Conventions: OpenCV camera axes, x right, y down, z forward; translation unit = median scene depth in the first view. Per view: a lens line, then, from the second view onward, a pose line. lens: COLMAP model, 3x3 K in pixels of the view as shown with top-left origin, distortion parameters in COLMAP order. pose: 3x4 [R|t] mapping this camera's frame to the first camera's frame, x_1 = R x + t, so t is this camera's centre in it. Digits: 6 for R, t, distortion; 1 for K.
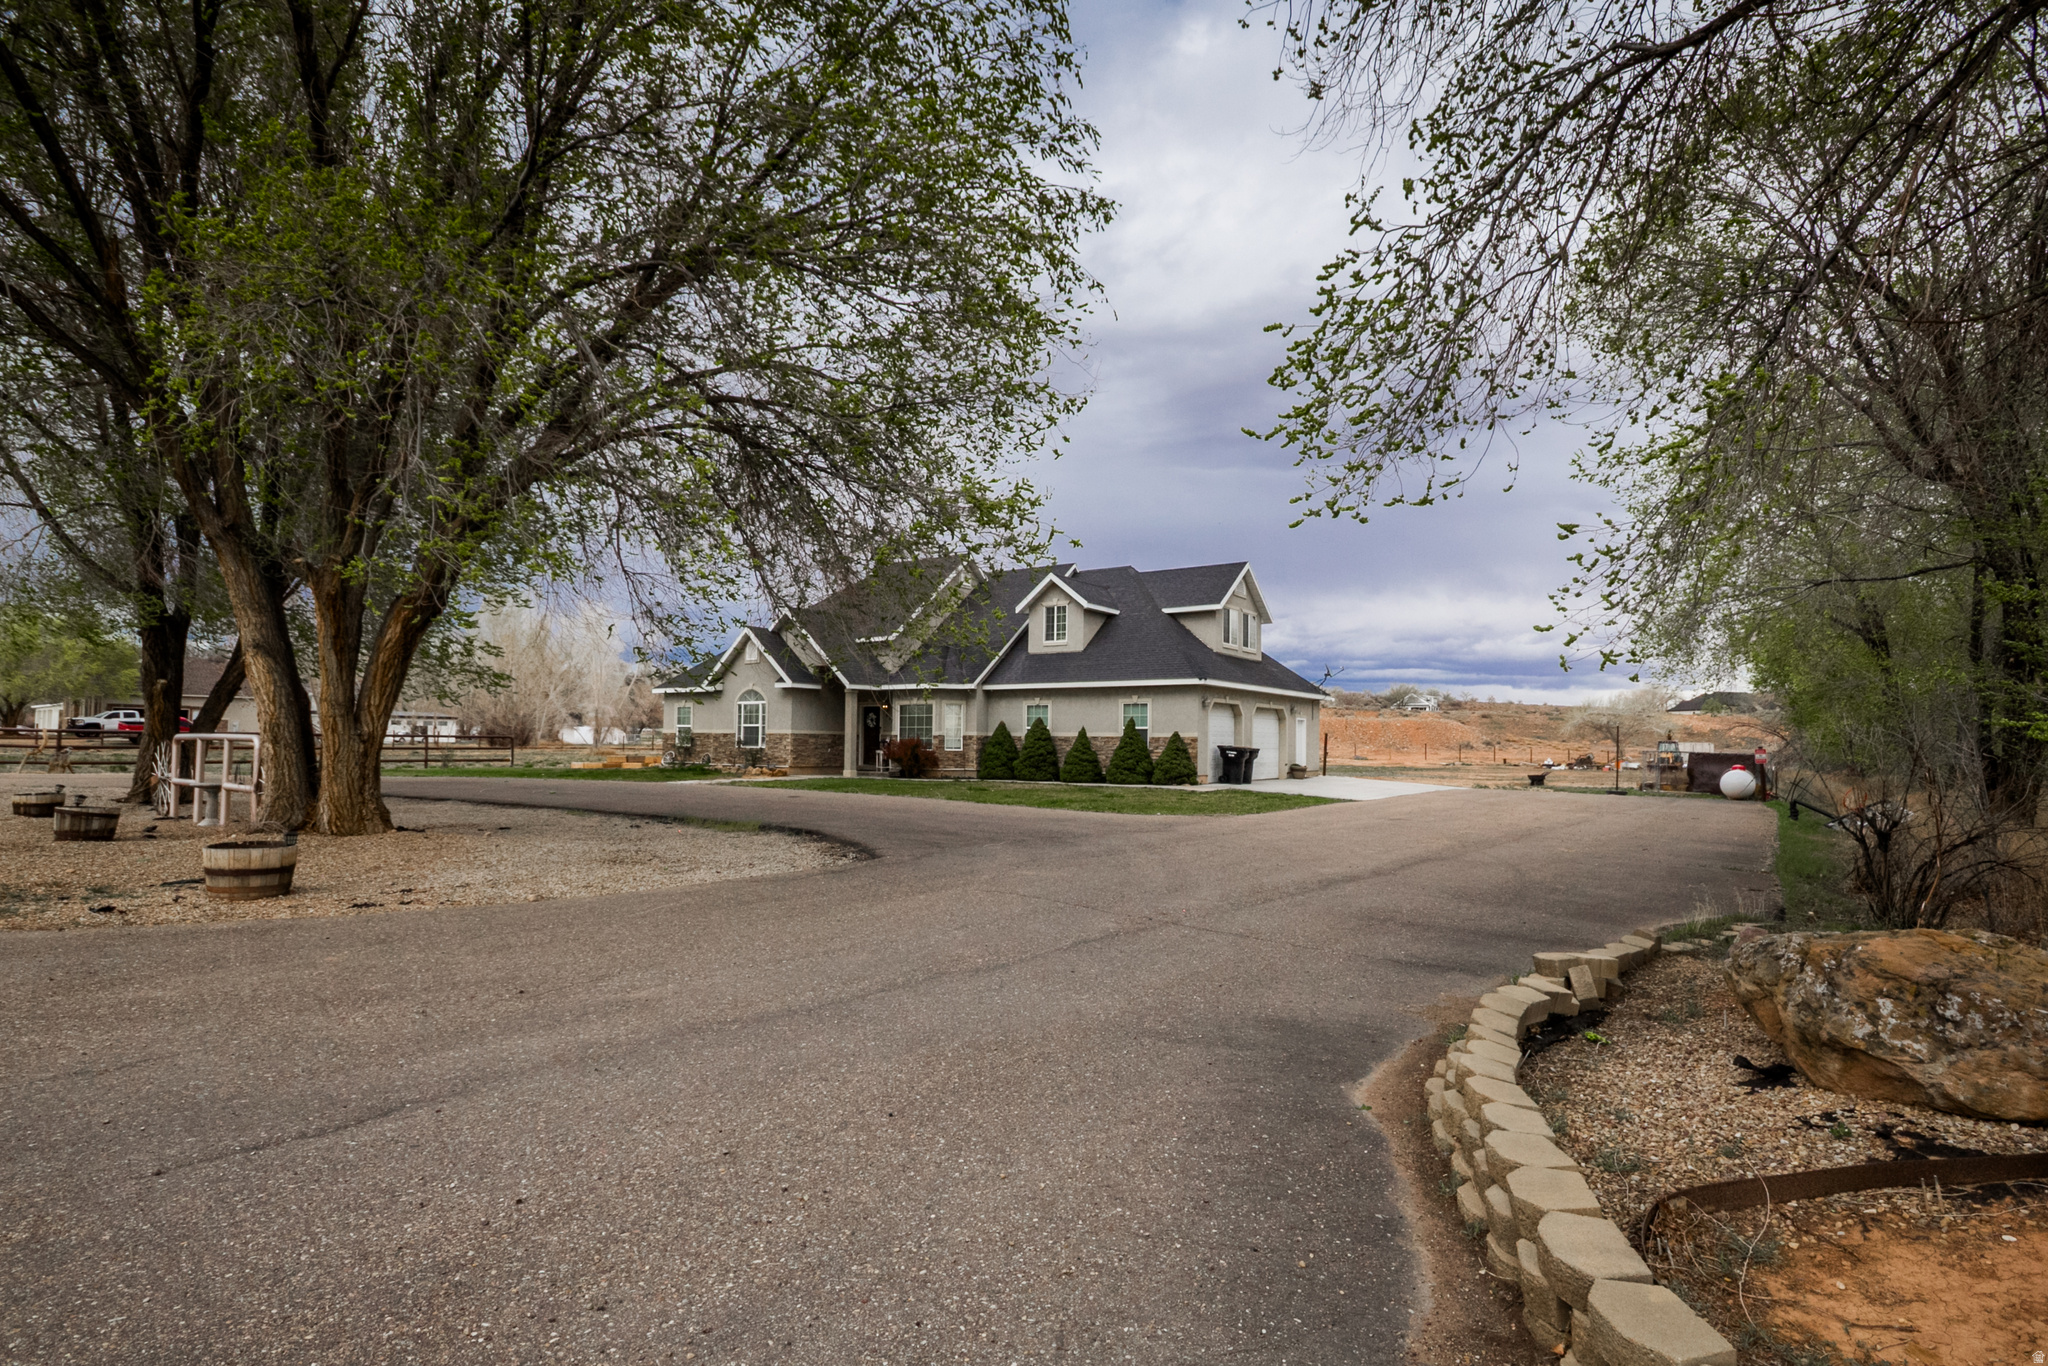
lens RADIAL K [[957.7, 0, 1018.8], [0, 957.7, 711.3], [0, 0, 1]] dist [-0.012355, 0.000140]
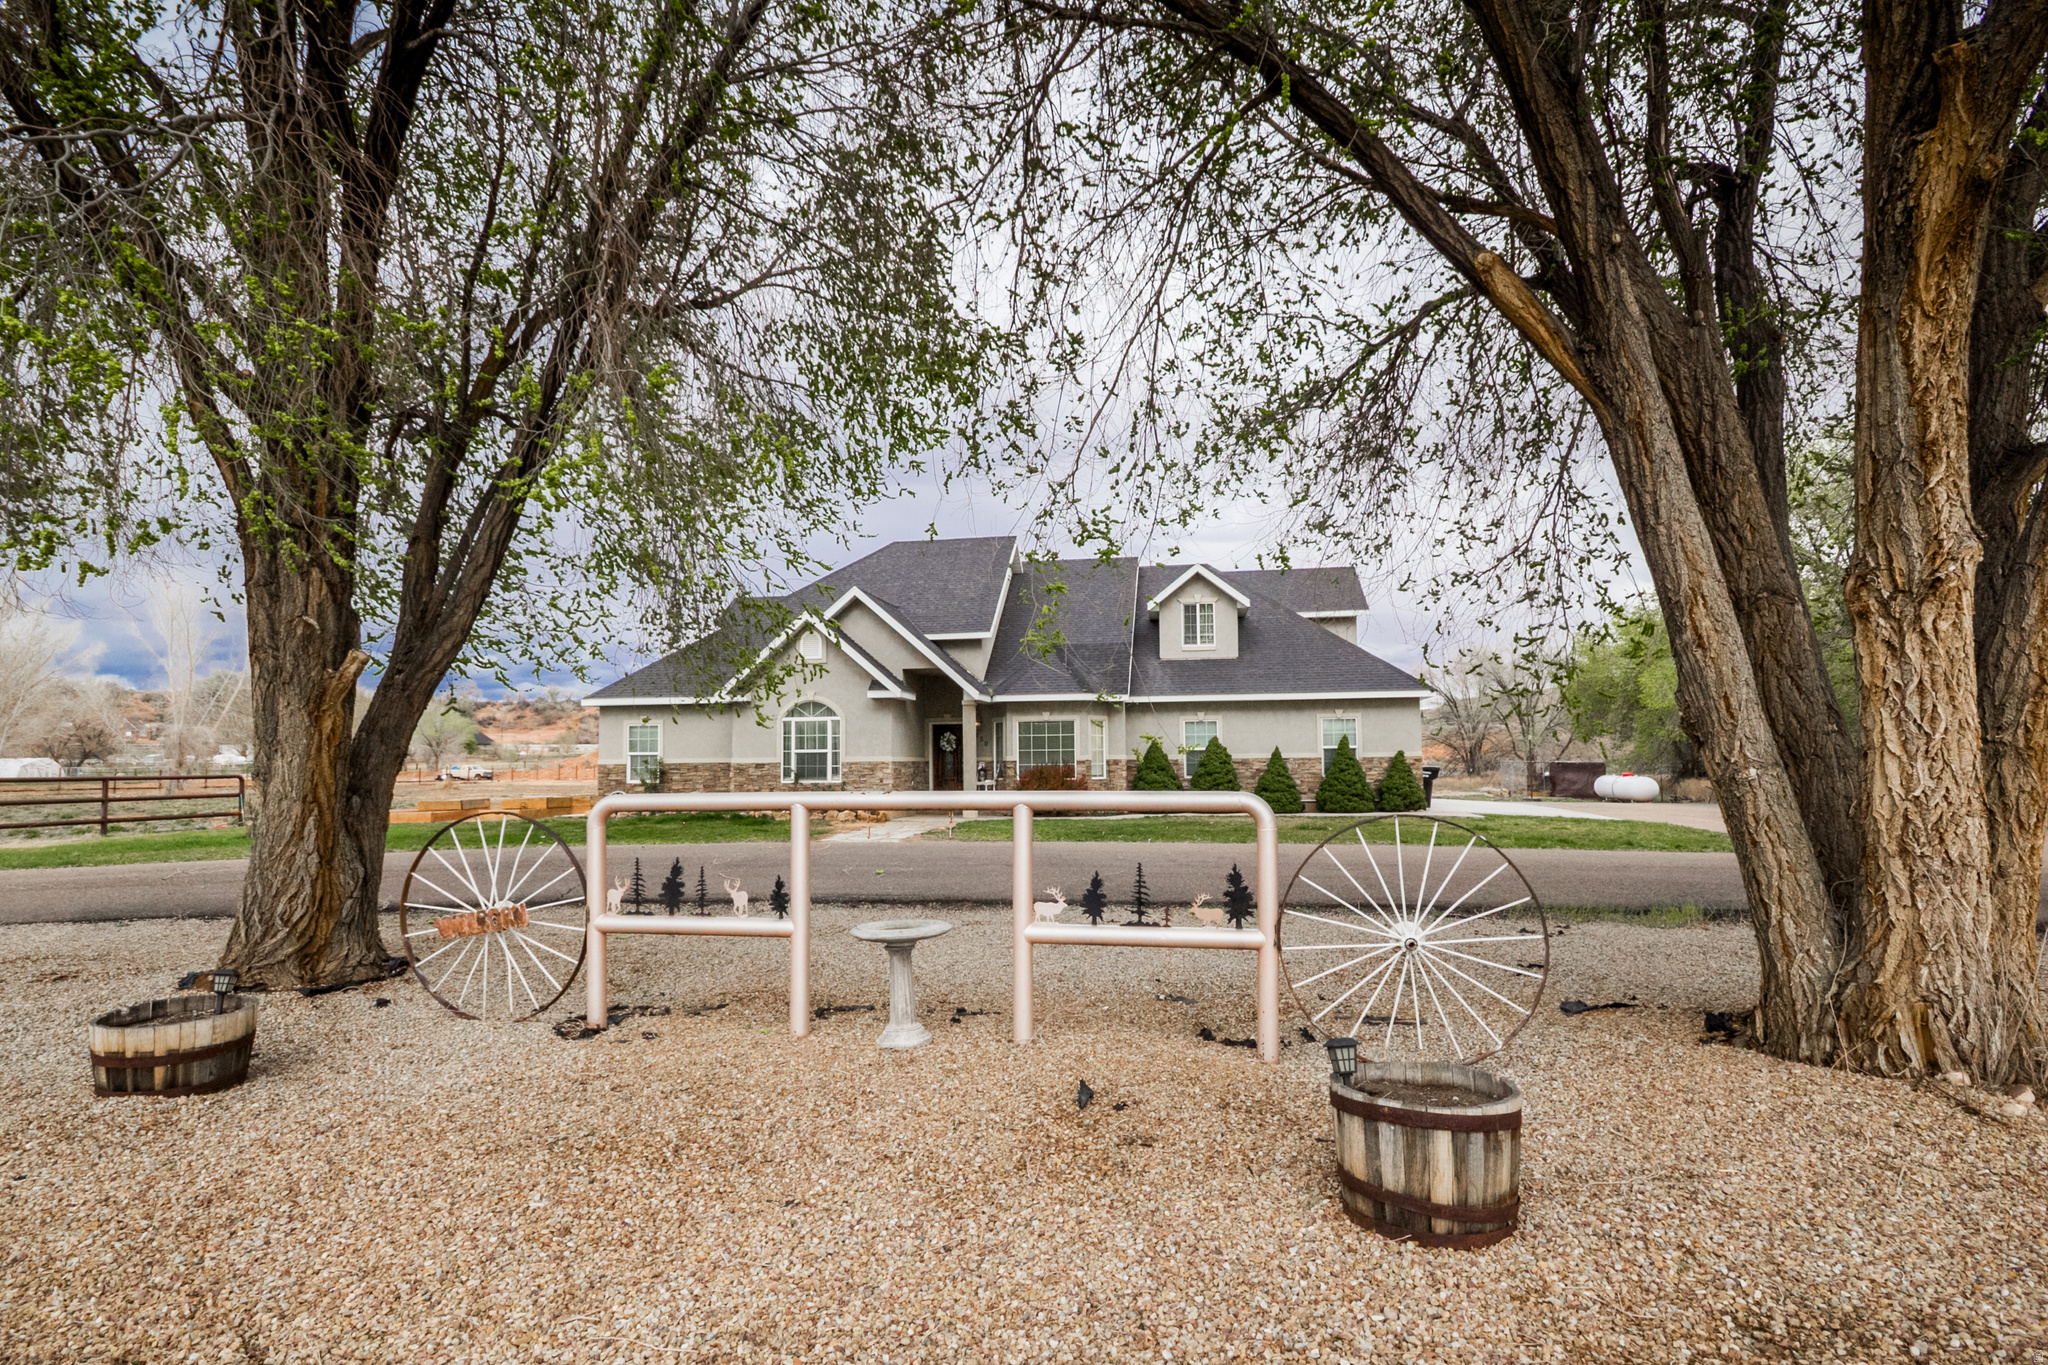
lens RADIAL K [[957.7, 0, 1018.8], [0, 957.7, 710.8], [0, 0, 1]] dist [-0.012355, 0.000140]
pose [[0.902934, 0.000887, 0.429778, -0.463776], [0.005766, 0.999883, -0.014177, -0.004477], [-0.429741, 0.015279, 0.902823, 0.307140]]
